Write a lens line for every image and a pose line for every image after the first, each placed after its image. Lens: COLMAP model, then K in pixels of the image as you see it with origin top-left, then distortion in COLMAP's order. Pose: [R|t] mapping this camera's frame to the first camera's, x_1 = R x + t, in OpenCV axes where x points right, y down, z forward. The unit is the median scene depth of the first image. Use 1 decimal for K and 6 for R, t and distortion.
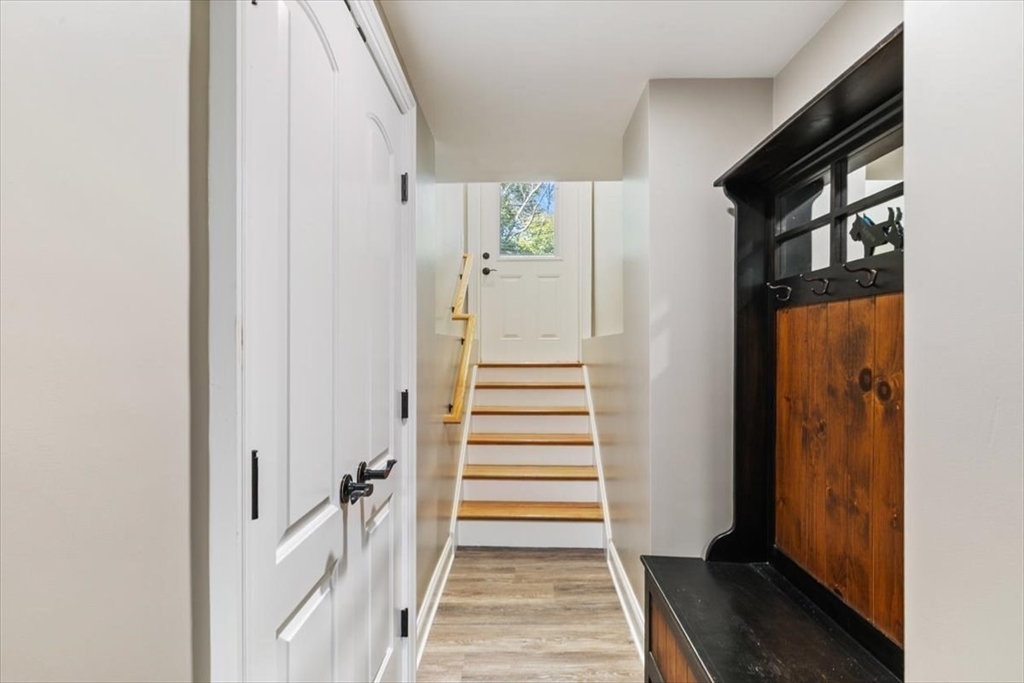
lens RADIAL K [[470.9, 0, 512.0], [0, 470.9, 341.5], [0, 0, 1]] dist [0.003867, 0.000186]
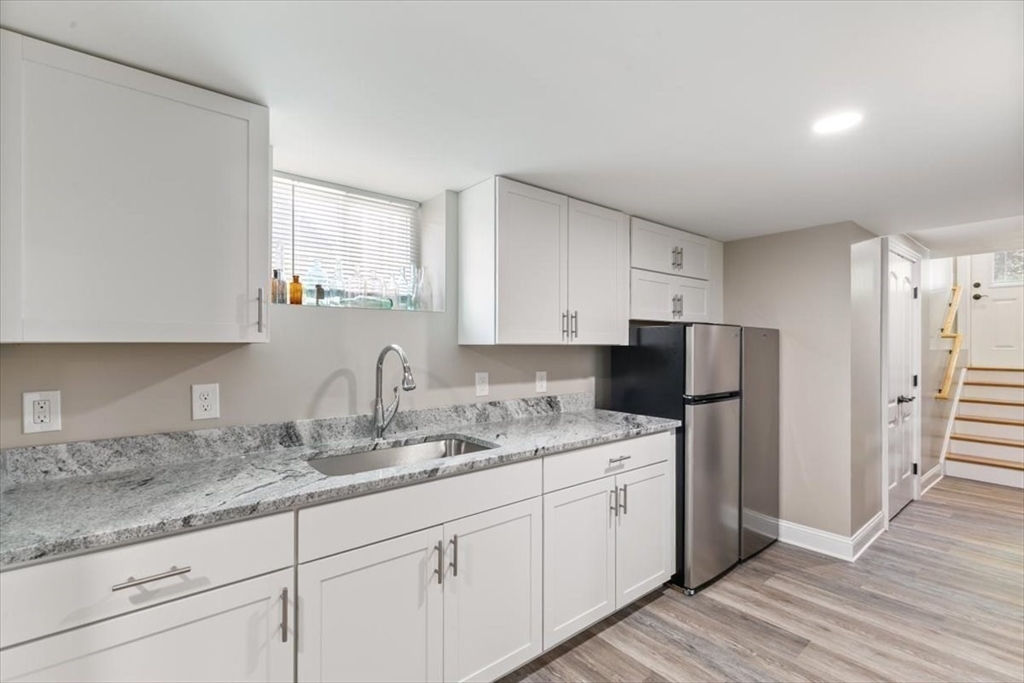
lens RADIAL K [[470.9, 0, 512.0], [0, 470.9, 341.5], [0, 0, 1]] dist [0.003867, 0.000186]
pose [[0.647157, 0.001091, -0.762356, 0.135391], [0.002142, 0.999992, 0.003250, -0.039640], [0.762354, -0.003736, 0.647150, -1.021996]]
